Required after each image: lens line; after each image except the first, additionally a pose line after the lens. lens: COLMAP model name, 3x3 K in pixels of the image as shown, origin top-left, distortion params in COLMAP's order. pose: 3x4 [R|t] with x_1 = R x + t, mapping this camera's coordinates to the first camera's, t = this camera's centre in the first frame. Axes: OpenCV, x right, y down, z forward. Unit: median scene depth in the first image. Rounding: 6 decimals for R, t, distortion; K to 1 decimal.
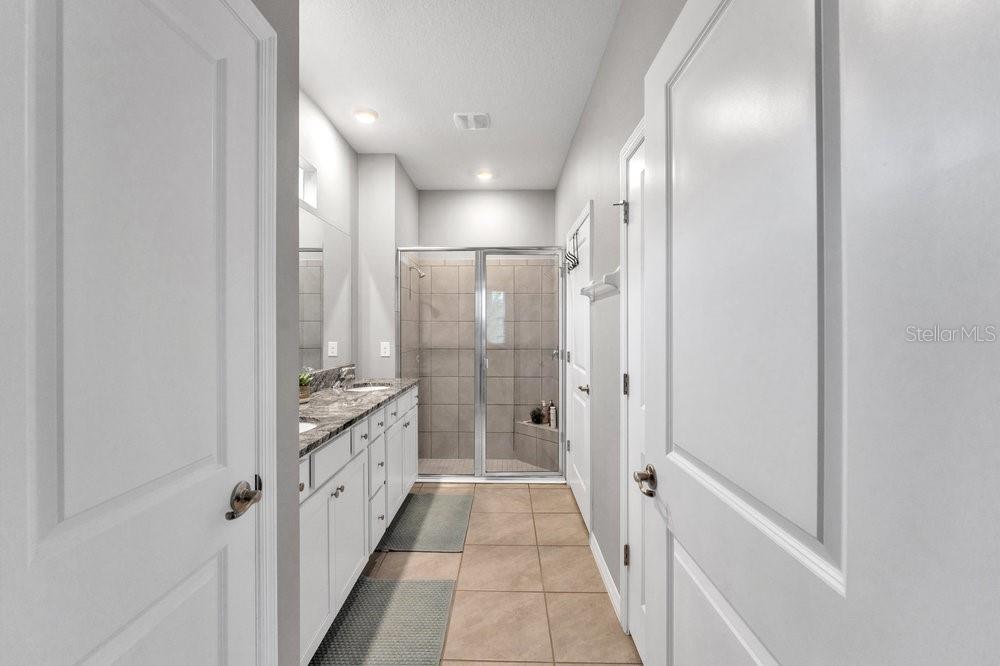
lens RADIAL K [[418.7, 0, 500.3], [0, 418.7, 327.9], [0, 0, 1]] dist [-0.012510, 0.000060]
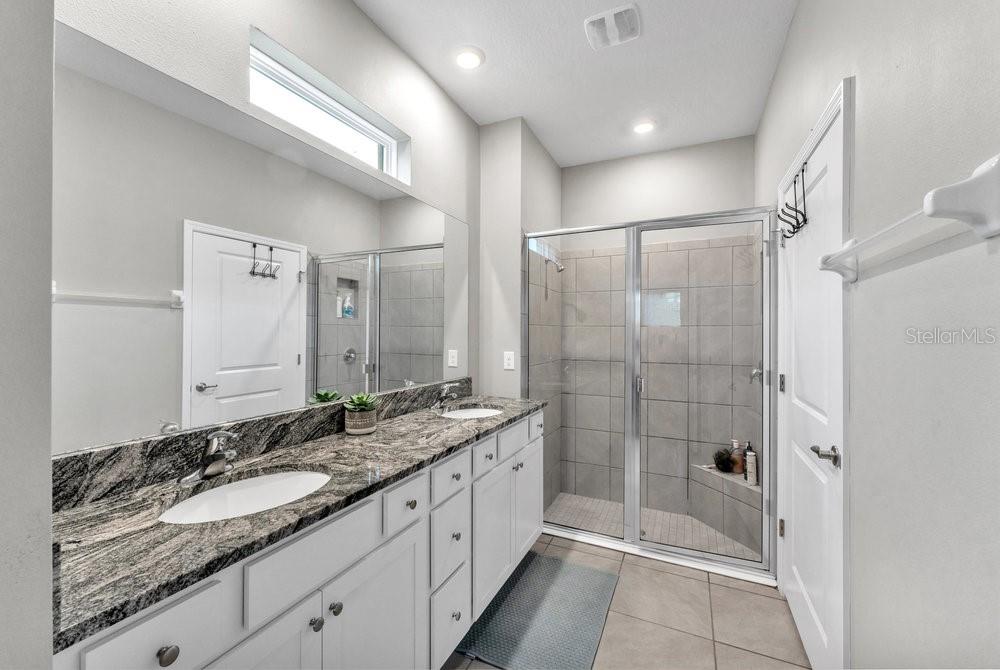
lens RADIAL K [[403.5, 0, 493.8], [0, 403.5, 332.1], [0, 0, 1]] dist [-0.001647, -0.001166]
pose [[0.906193, 0.002318, -0.422857, 0.028613], [-0.003570, 0.999991, -0.002168, -0.001851], [0.422848, 0.003475, 0.906194, 0.279113]]
